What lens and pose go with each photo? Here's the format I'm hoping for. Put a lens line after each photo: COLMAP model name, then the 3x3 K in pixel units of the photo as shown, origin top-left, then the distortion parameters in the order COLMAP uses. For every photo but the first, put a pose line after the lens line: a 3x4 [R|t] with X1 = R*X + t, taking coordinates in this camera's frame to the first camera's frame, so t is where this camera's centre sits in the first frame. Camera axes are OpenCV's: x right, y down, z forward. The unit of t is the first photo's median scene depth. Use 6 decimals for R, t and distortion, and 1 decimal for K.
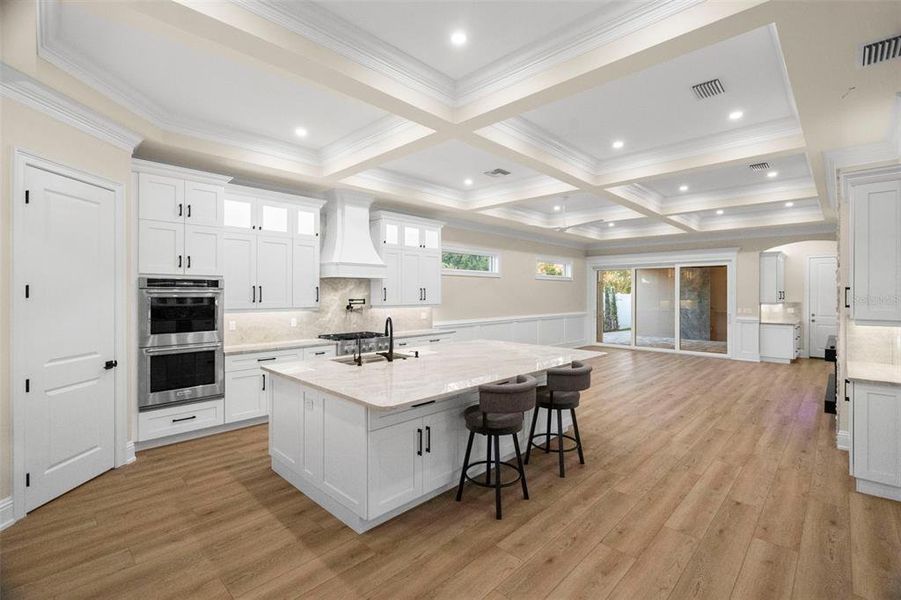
lens RADIAL K [[402.3, 0, 466.2], [0, 402.3, 293.6], [0, 0, 1]] dist [0.000719, 0.000149]
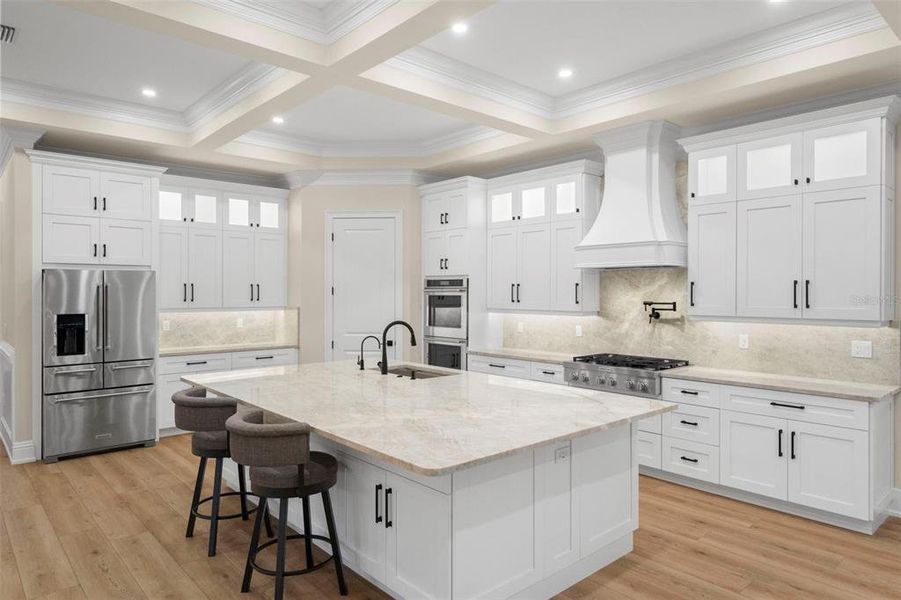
lens RADIAL K [[569.5, 0, 450.5], [0, 569.5, 300.0], [0, 0, 1]] dist [-0.003546, -0.003492]
pose [[-0.091223, 0.008553, -0.995794, 0.732391], [-0.004387, 0.999950, 0.008991, 0.005810], [0.995821, 0.005188, -0.091181, 0.957229]]
